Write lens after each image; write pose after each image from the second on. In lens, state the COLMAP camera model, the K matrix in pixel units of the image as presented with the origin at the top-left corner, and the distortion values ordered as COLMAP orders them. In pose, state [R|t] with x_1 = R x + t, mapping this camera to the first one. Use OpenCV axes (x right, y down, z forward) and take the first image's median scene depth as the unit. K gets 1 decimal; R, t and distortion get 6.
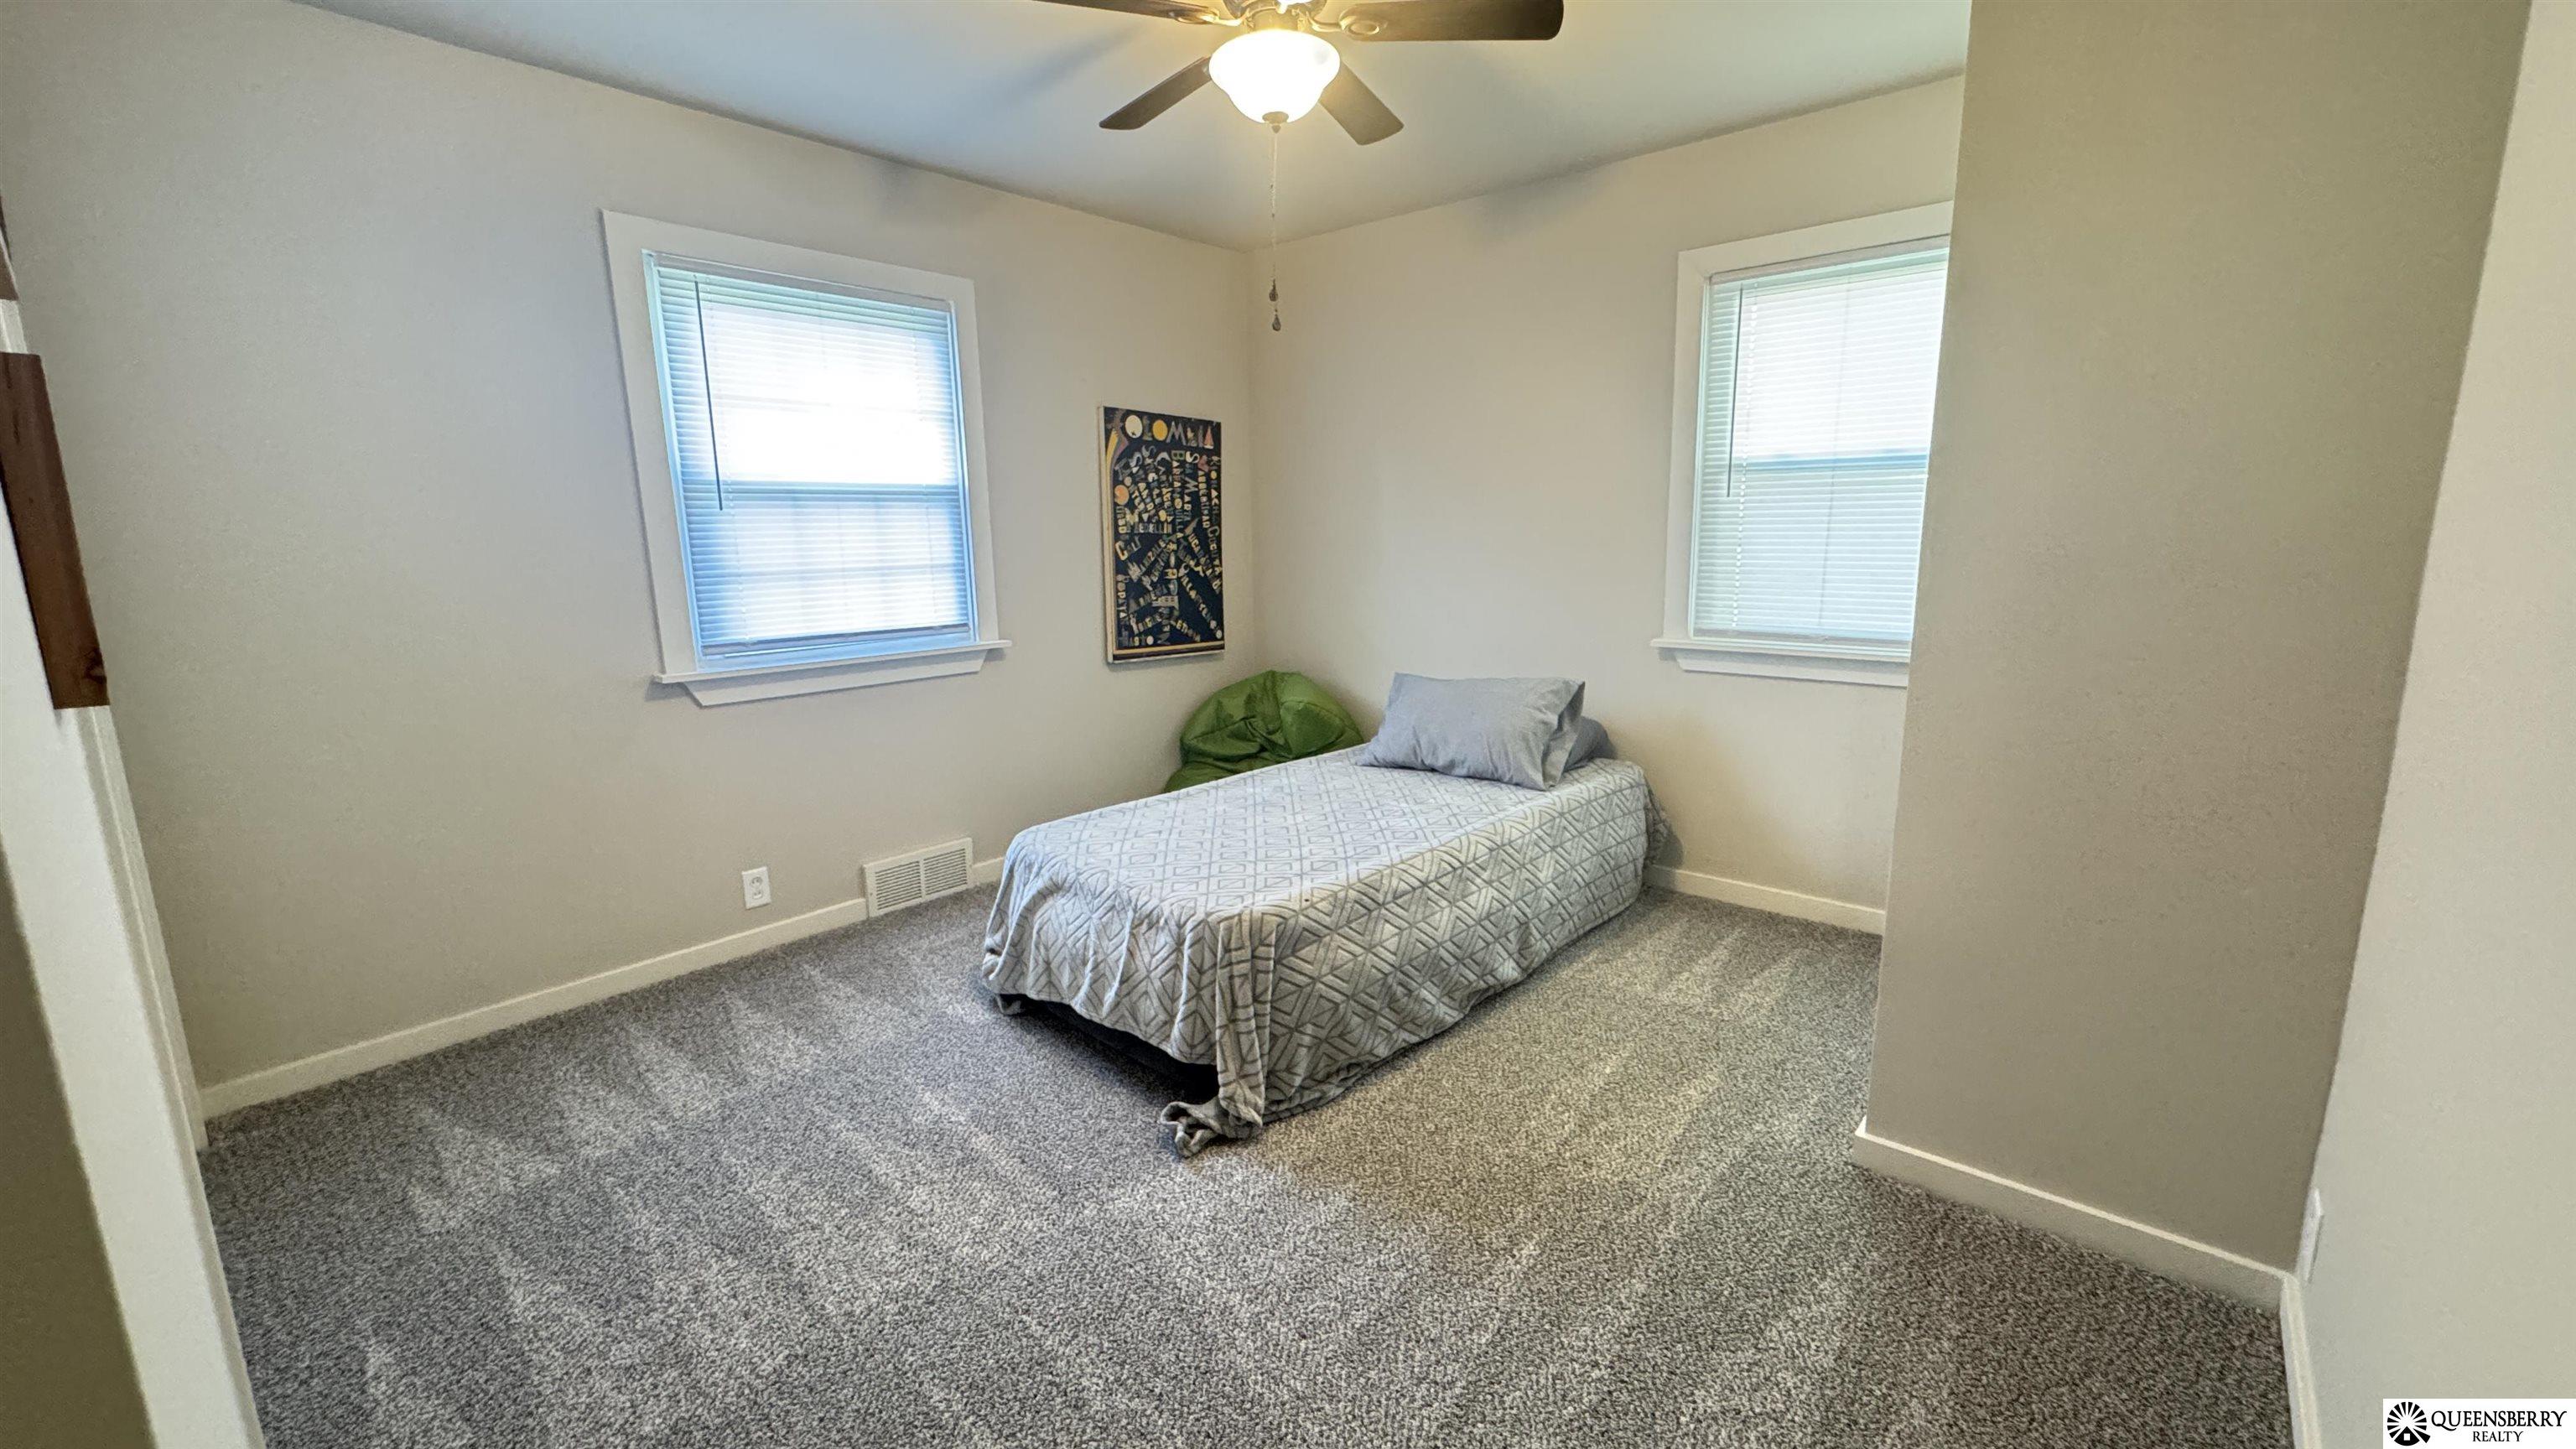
lens RADIAL K [[1032.3, 0, 1284.5], [0, 1032.3, 722.4], [0, 0, 1]] dist [-0.003130, 0.000452]
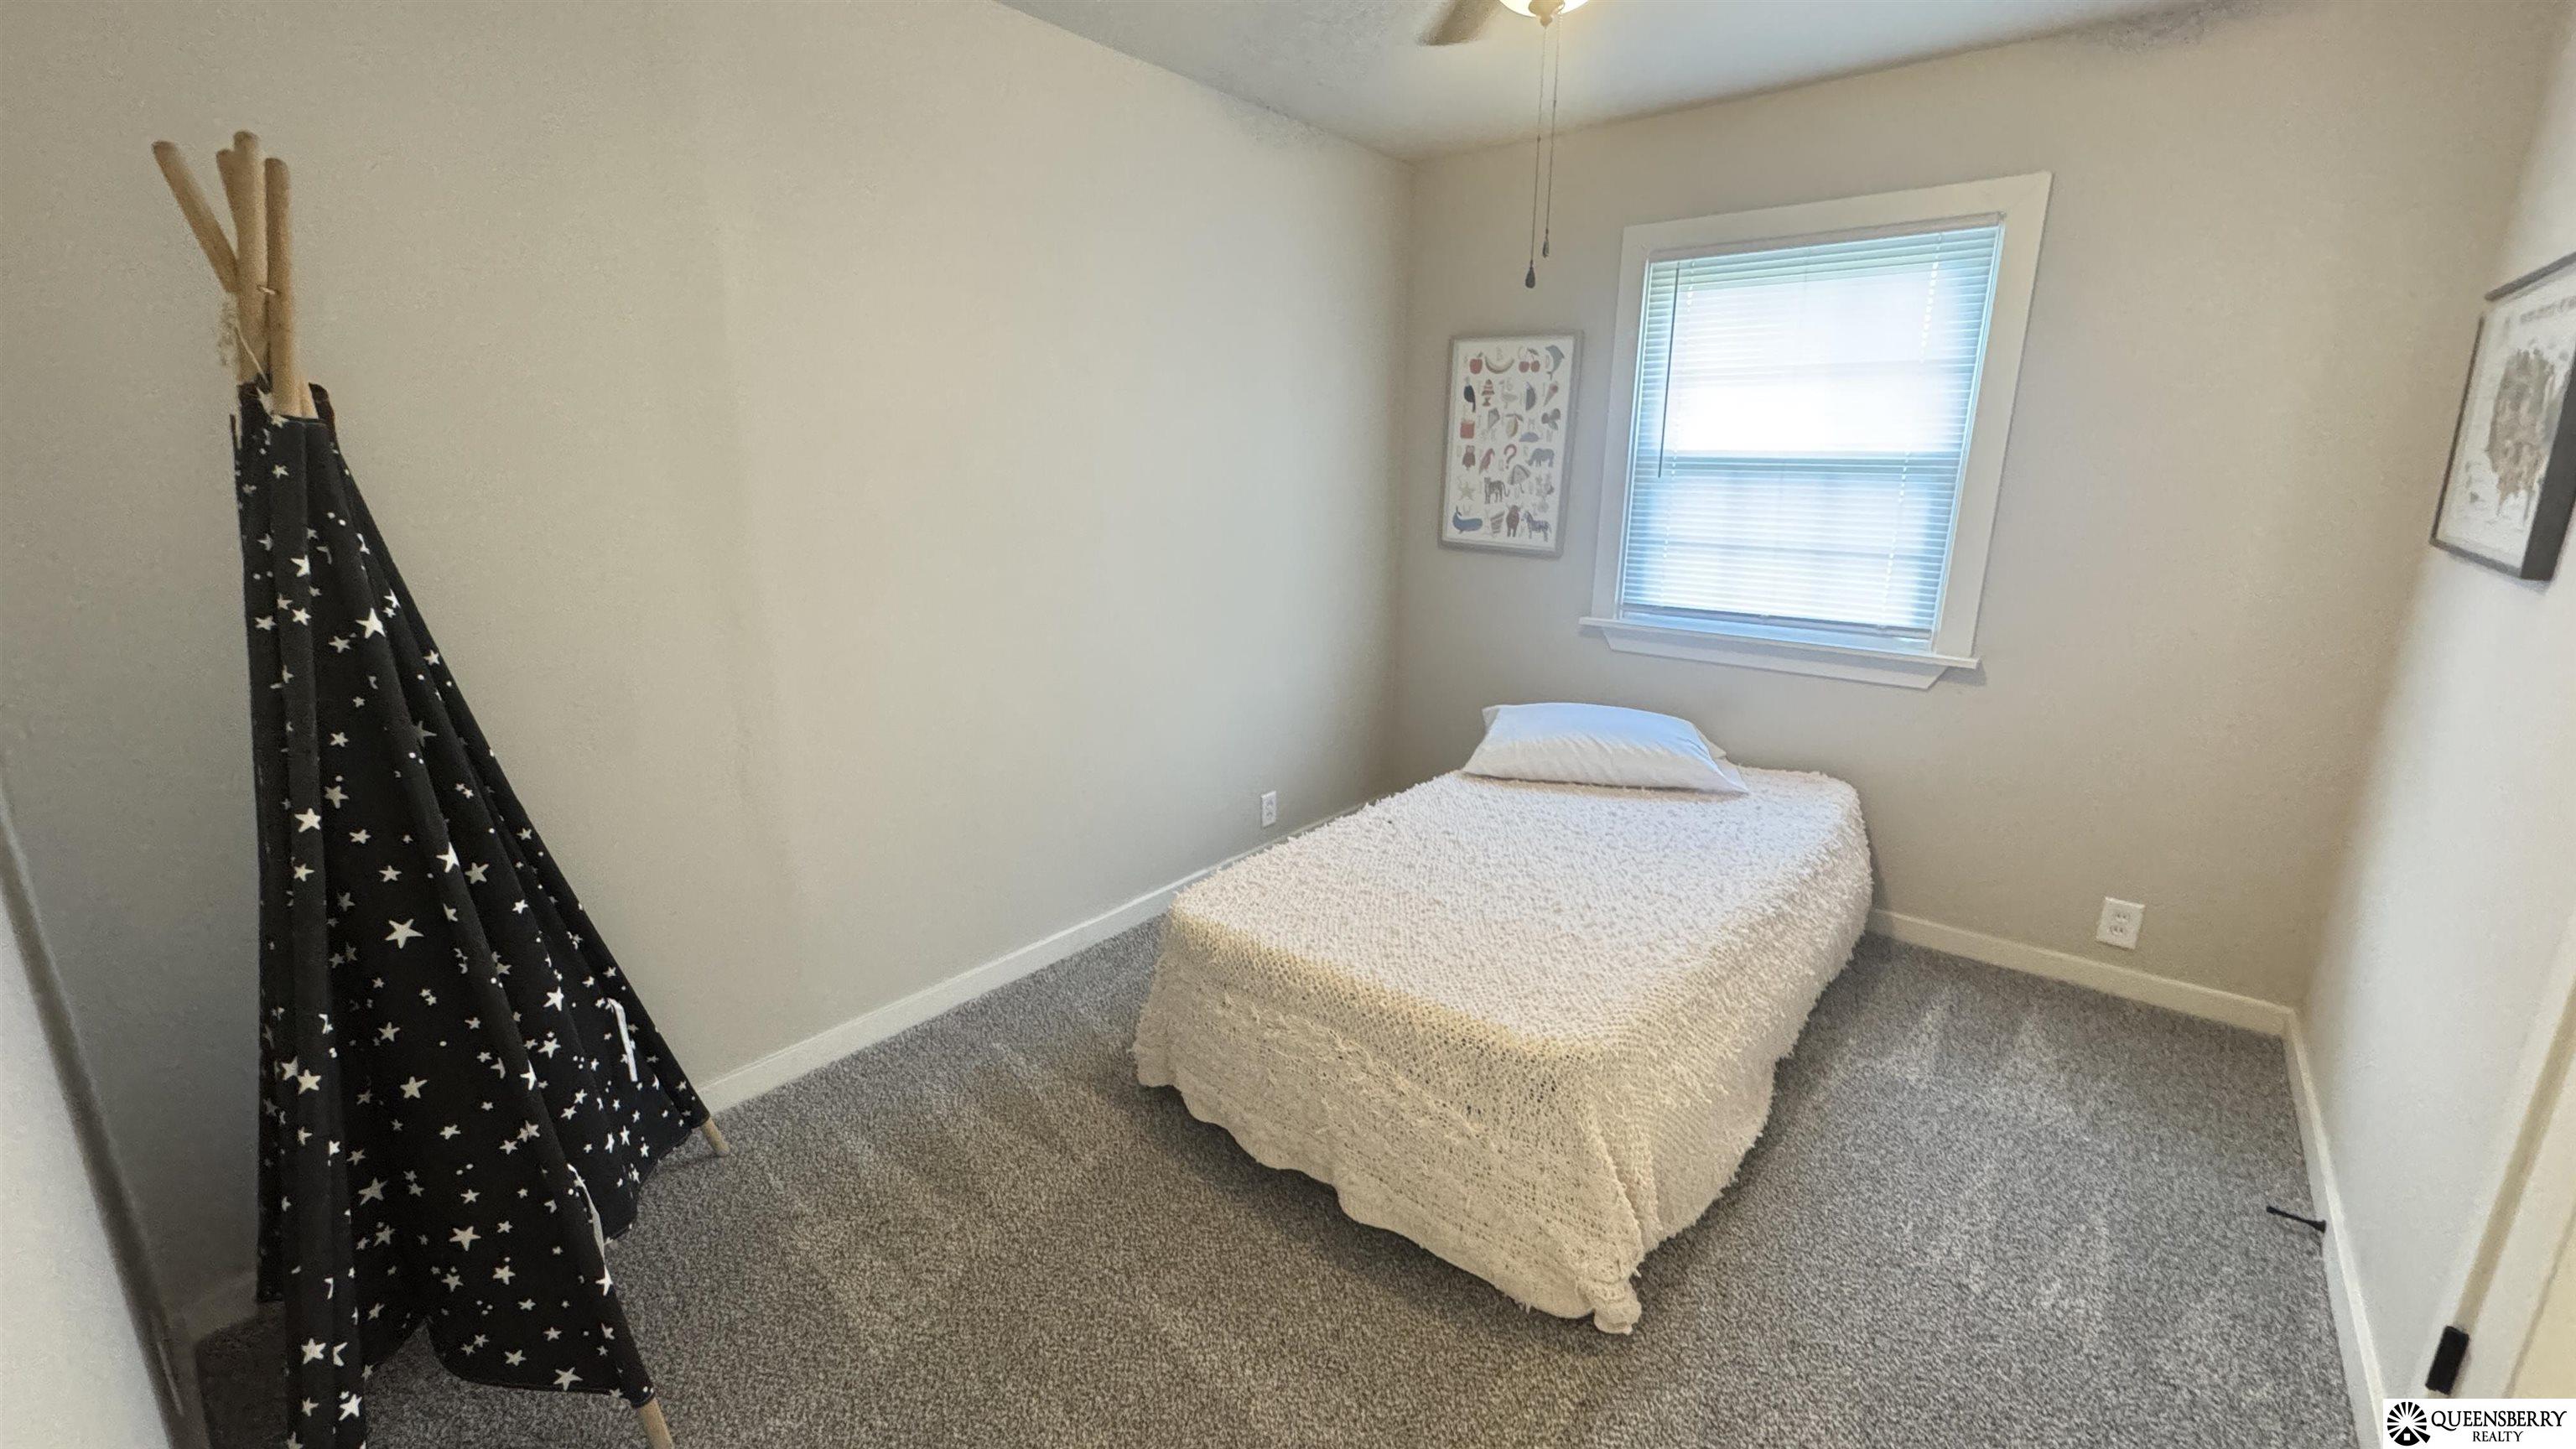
lens RADIAL K [[1032.3, 0, 1284.5], [0, 1032.3, 722.4], [0, 0, 1]] dist [-0.003130, 0.000452]
pose [[0.058412, 0.254040, -0.965428, 0.486350], [-0.201979, 0.950086, 0.237782, -0.124674], [0.977646, 0.181107, 0.106807, 0.471419]]
